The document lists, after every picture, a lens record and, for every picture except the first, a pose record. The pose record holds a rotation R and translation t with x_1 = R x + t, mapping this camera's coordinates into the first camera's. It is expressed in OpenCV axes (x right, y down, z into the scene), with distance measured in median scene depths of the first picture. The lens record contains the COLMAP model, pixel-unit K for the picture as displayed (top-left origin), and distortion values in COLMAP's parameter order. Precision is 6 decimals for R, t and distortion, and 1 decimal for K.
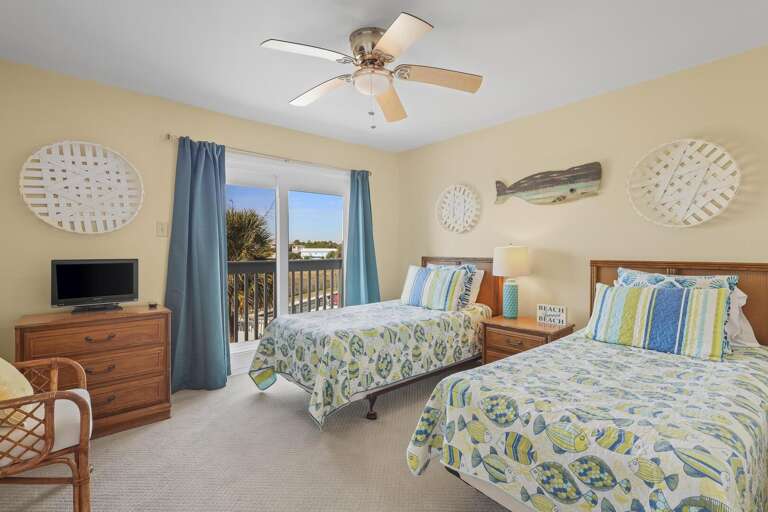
lens RADIAL K [[353.0, 0, 384.9], [0, 353.0, 254.8], [0, 0, 1]] dist [-0.003853, -0.000128]
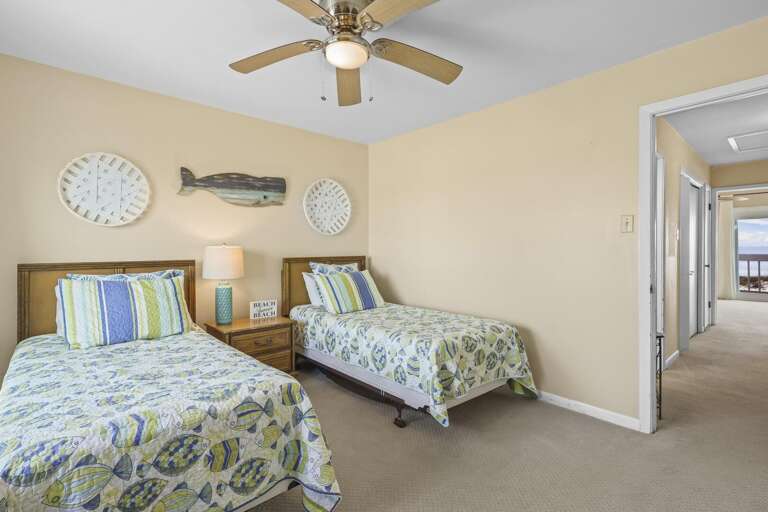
lens RADIAL K [[353.0, 0, 384.9], [0, 353.0, 252.1], [0, 0, 1]] dist [-0.003853, -0.000128]
pose [[-0.002764, -0.011886, 0.999926, -0.611480], [0.016301, 0.999796, 0.011929, -0.013436], [-0.999863, 0.016333, -0.002570, 0.624477]]
